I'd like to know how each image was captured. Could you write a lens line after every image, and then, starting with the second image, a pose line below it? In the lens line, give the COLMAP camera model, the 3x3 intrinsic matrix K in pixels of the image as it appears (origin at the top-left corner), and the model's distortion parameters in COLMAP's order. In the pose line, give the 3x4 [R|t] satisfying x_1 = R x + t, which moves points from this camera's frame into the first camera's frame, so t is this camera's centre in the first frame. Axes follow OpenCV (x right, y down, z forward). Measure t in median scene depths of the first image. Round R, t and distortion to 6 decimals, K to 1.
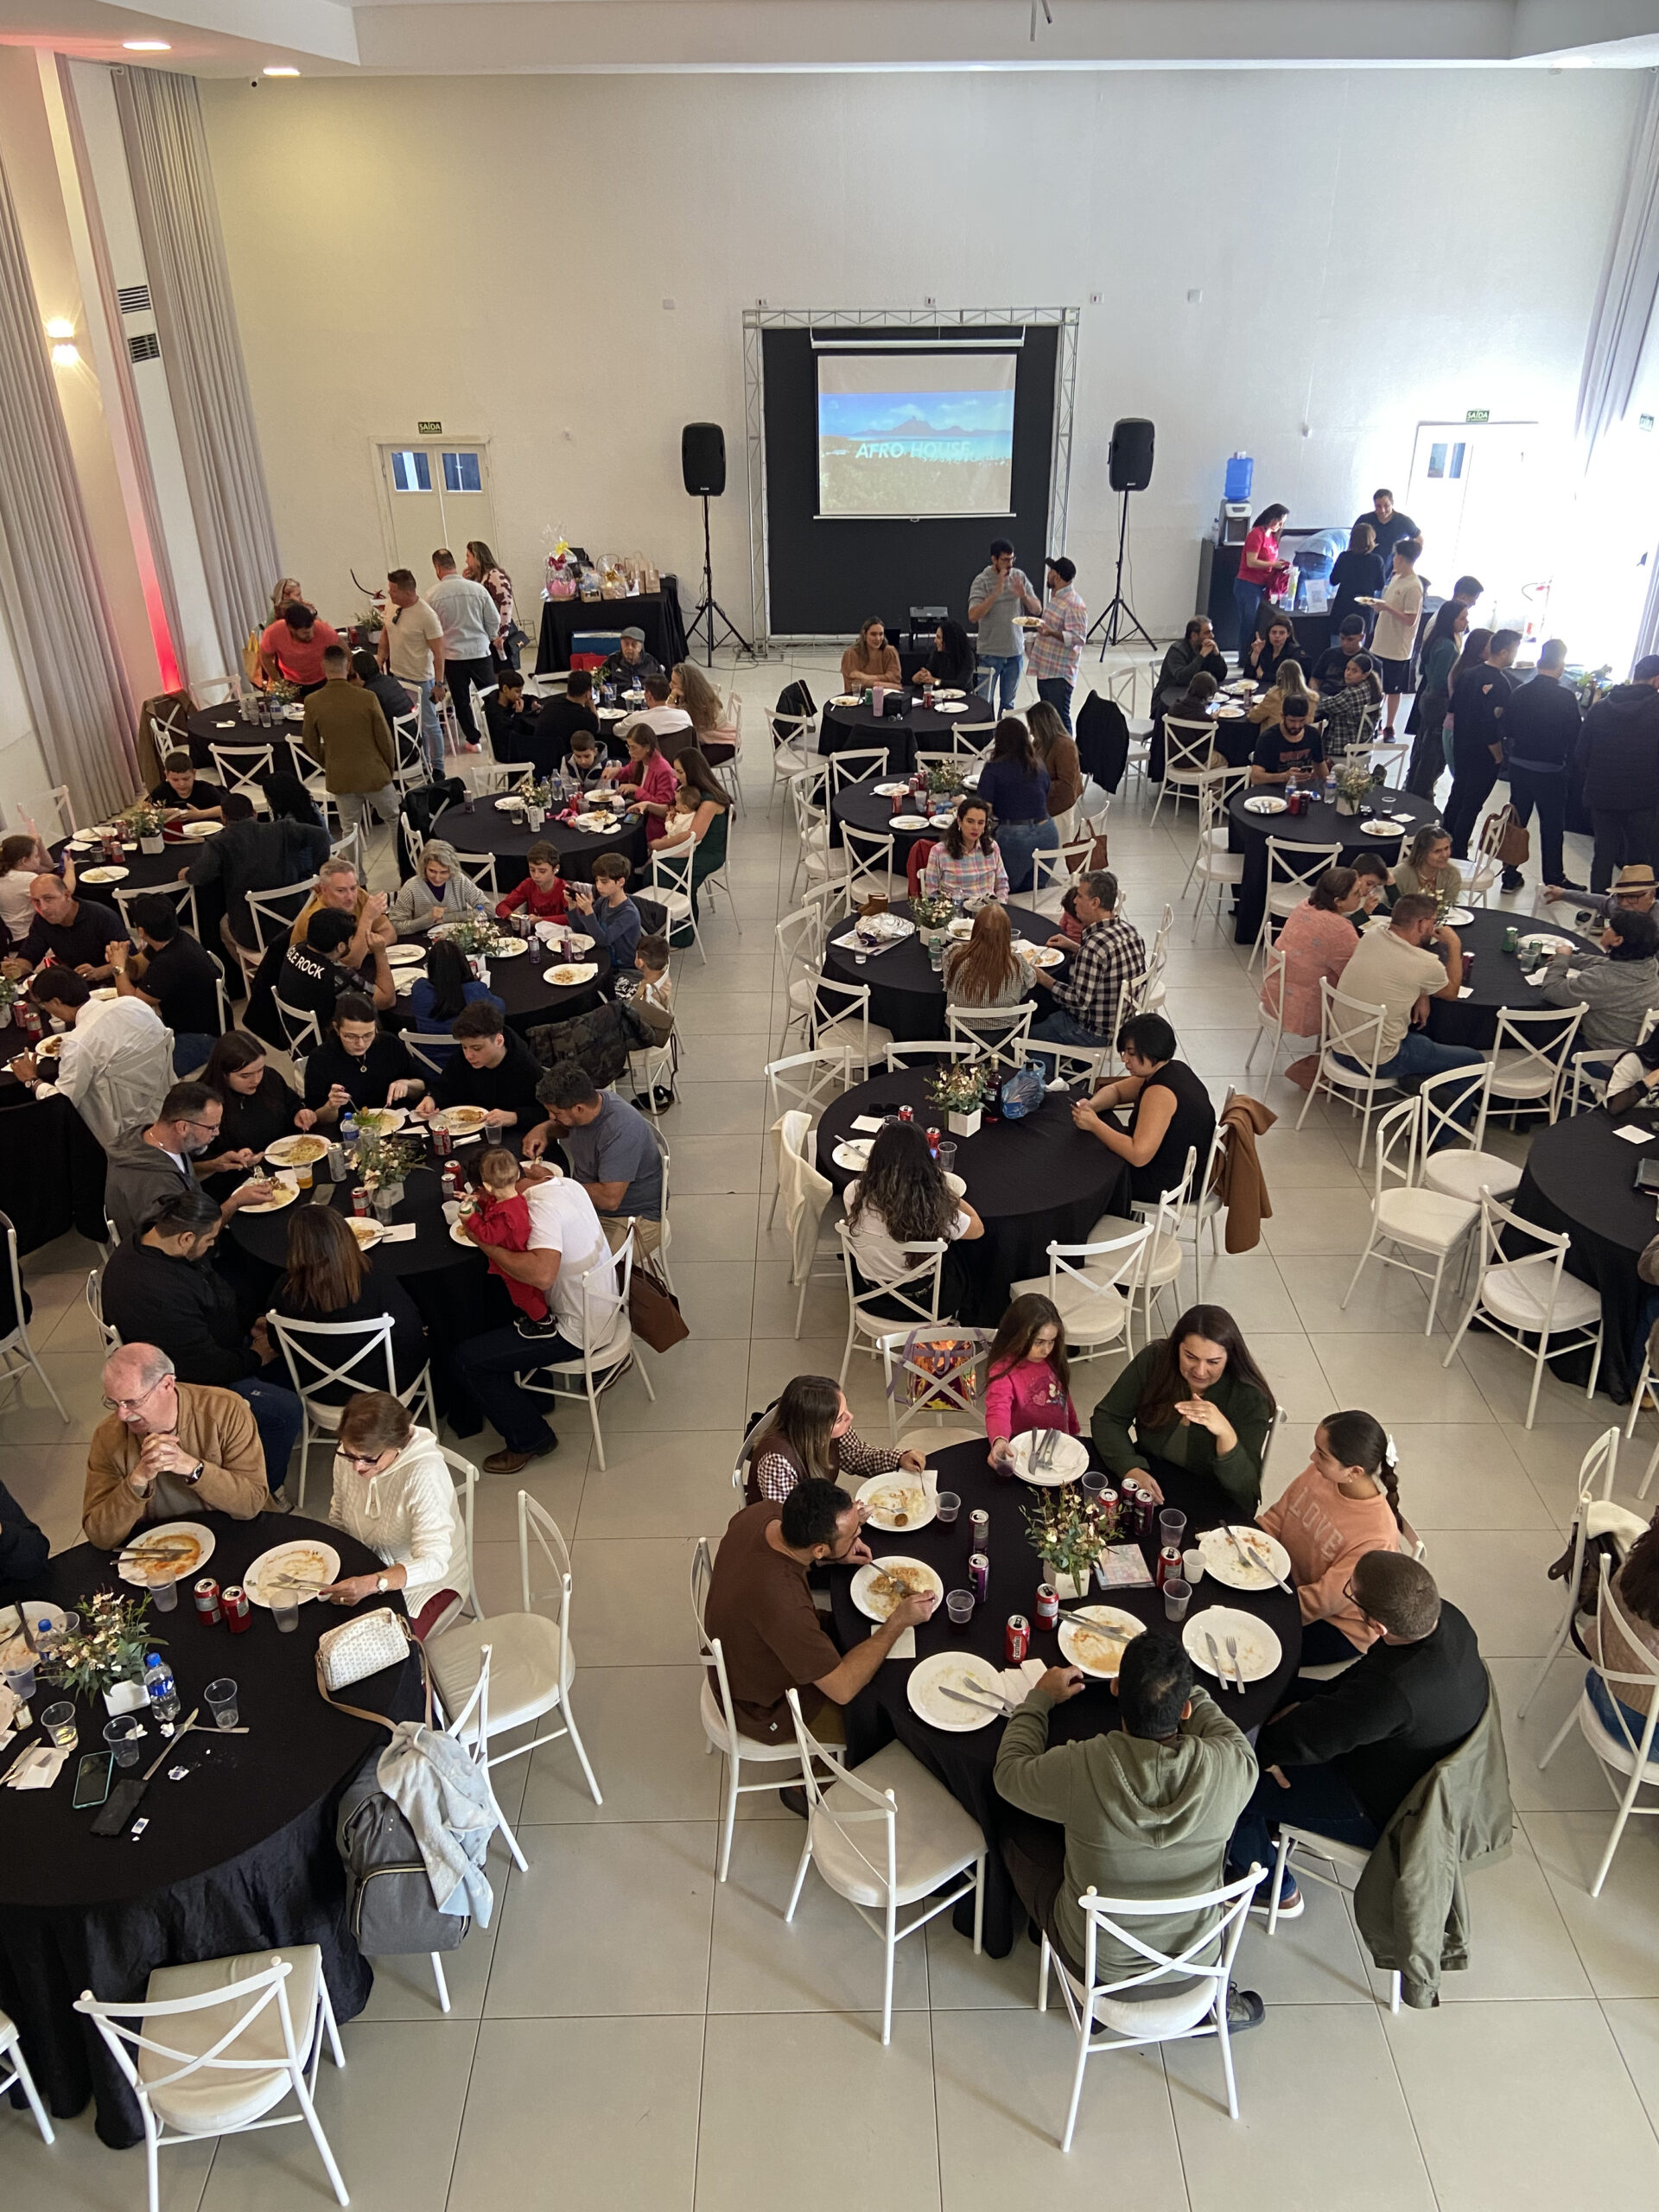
lens RADIAL K [[1701.7, 0, 852.8], [0, 1701.7, 1136.5], [0, 0, 1]] dist [0.052997, -0.036497]
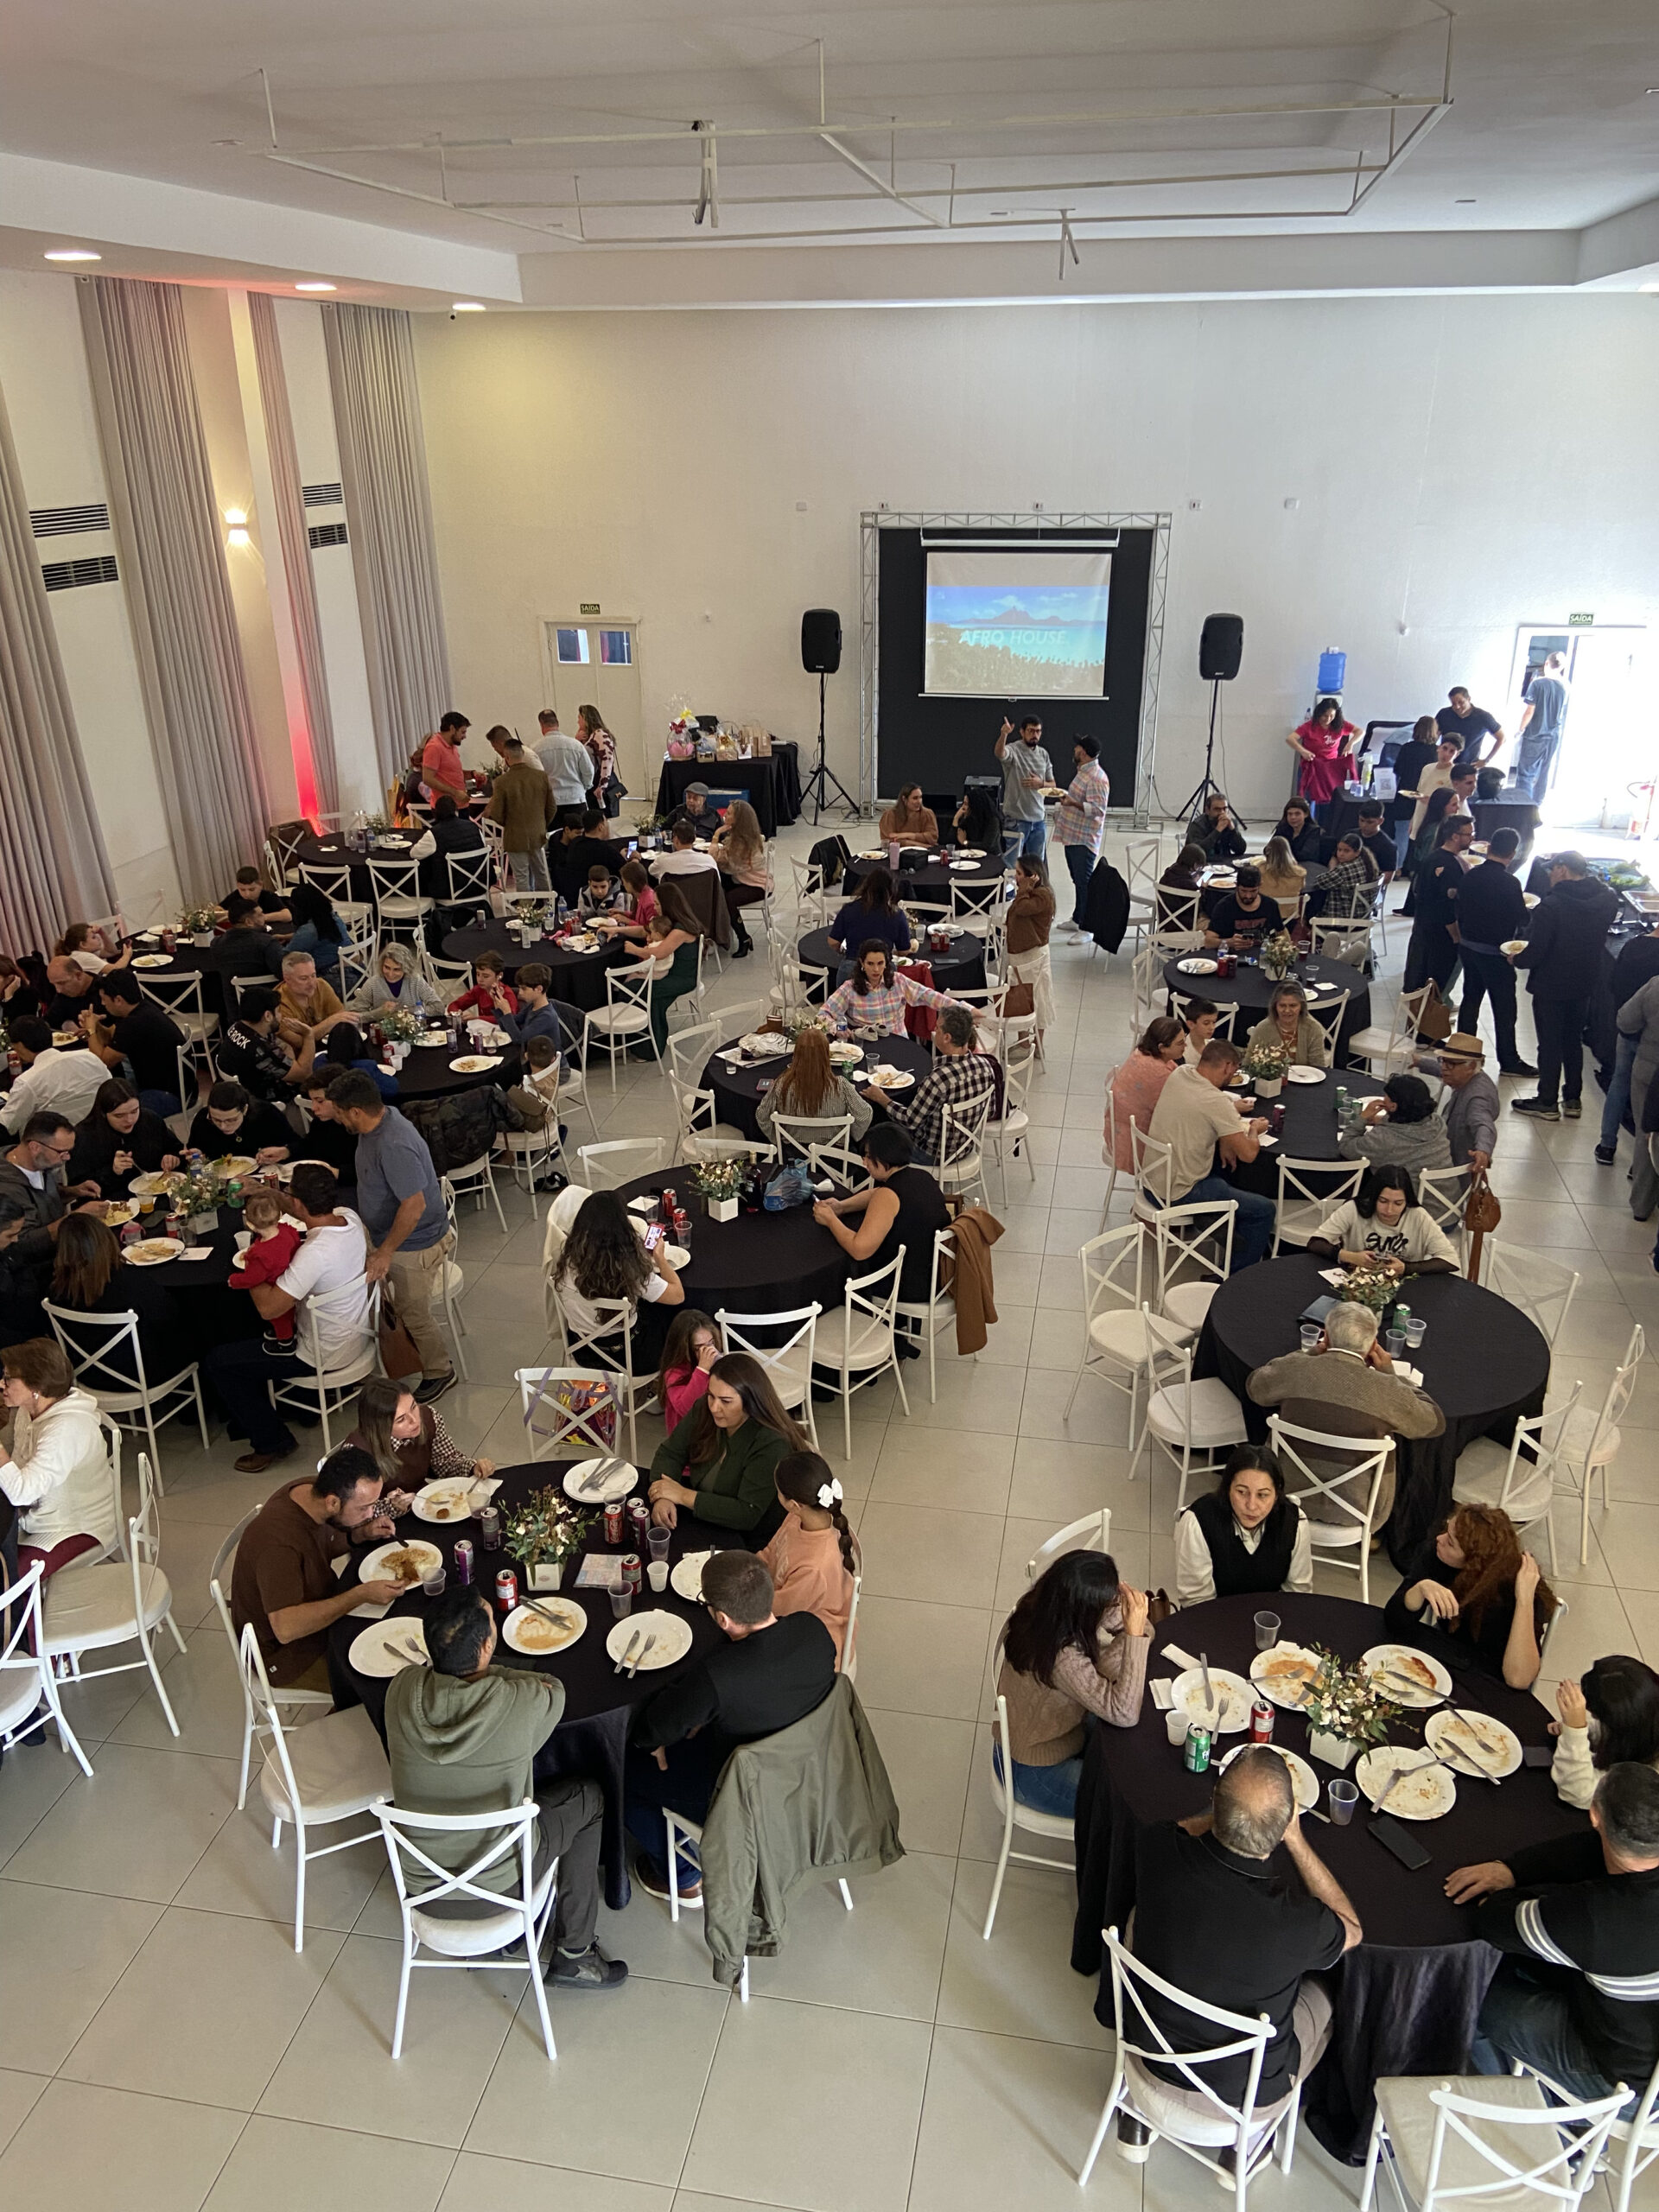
lens RADIAL K [[1701.7, 0, 841.3], [0, 1701.7, 1121.7], [0, 0, 1]] dist [0.052997, -0.036497]
pose [[0.980373, 0.077045, -0.181472, 0.325961], [-0.095889, 0.990610, -0.097456, 0.034155], [0.172259, 0.112944, 0.978555, -0.073890]]
